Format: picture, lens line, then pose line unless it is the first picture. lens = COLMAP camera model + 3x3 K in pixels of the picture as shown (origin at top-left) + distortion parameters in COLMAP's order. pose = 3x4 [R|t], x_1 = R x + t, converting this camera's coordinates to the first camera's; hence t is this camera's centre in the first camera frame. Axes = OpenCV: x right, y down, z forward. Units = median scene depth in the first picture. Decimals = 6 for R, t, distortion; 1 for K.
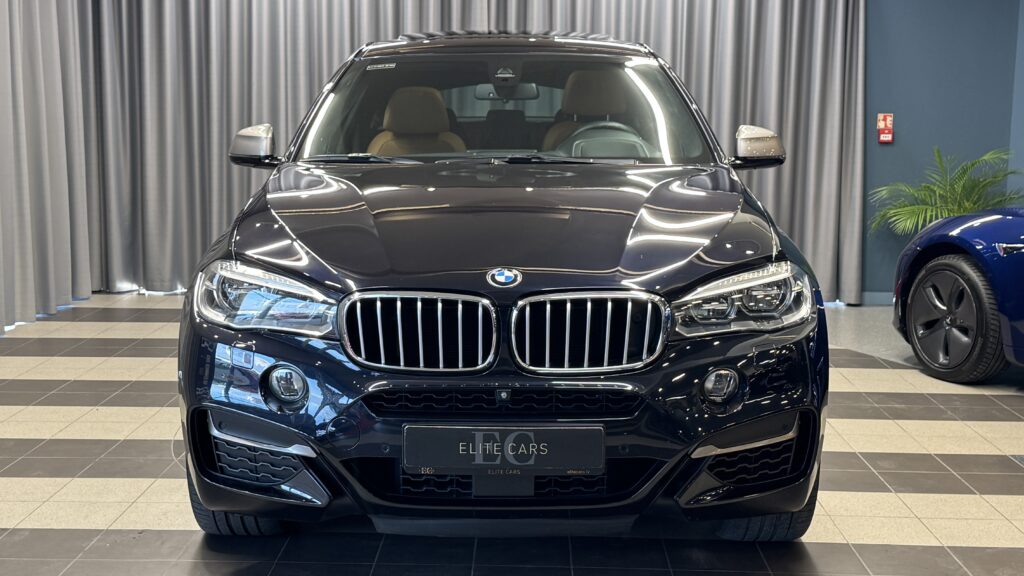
lens RADIAL K [[1394.6, 0, 515.4], [0, 1394.6, 288.2], [0, 0, 1]] dist [0.133271, -0.019992]
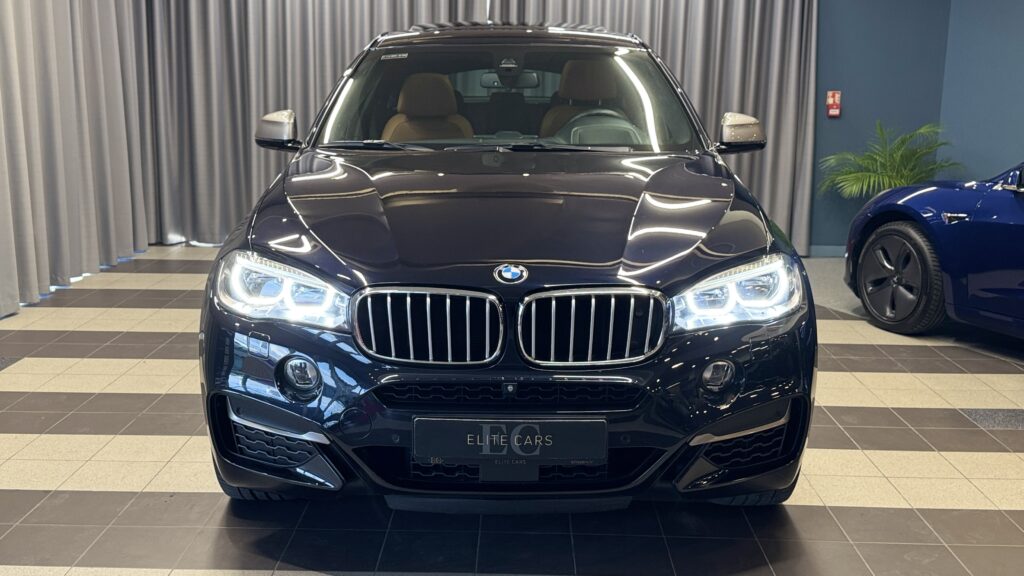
lens RADIAL K [[1098.0, 0, 512.0], [0, 1098.0, 288.0], [0, 0, 1]] dist [0.192486, -0.425675]
pose [[0.999994, 0.002574, 0.002402, -0.007514], [-0.002720, 0.998007, 0.063048, -0.040418], [-0.002235, -0.063054, 0.998008, 0.157179]]
